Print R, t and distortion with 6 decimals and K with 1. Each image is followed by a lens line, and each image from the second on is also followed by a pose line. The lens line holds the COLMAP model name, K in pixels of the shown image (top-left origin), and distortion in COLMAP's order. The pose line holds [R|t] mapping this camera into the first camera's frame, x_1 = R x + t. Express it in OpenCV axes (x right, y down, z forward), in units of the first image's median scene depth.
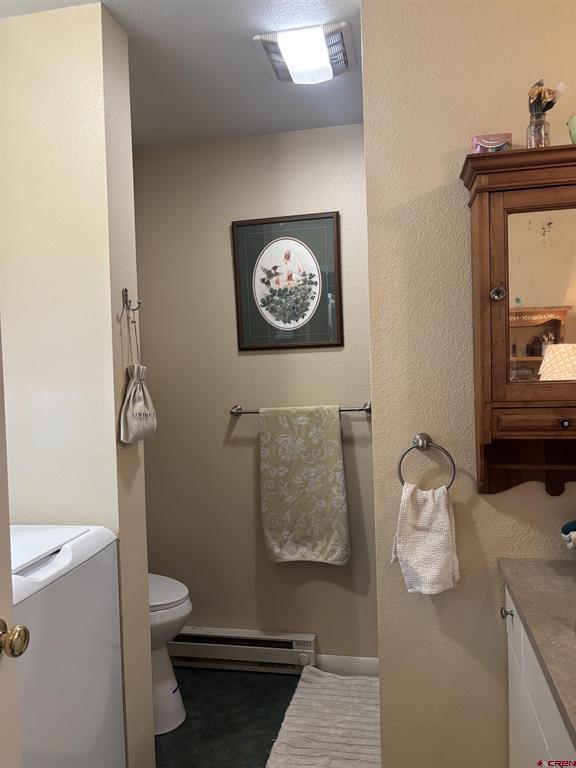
lens RADIAL K [[566.9, 0, 288.0], [0, 566.9, 384.0], [0, 0, 1]] dist [0.103161, -0.116193]
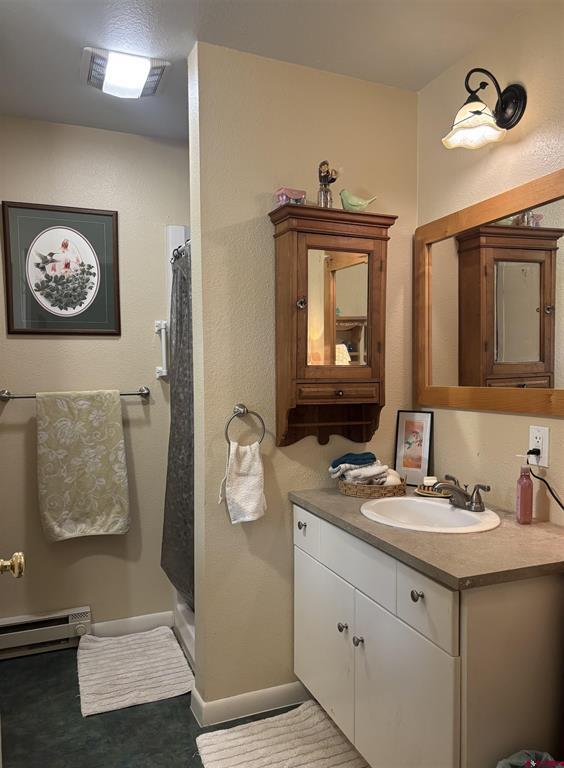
lens RADIAL K [[575.3, 0, 282.0], [0, 575.3, 384.0], [0, 0, 1]] dist [0.084152, -0.000558]
pose [[0.856843, 0.011194, 0.515457, -0.216354], [-0.012468, 0.999922, -0.000990, 0.023857], [-0.515427, -0.005579, 0.856915, -0.110489]]
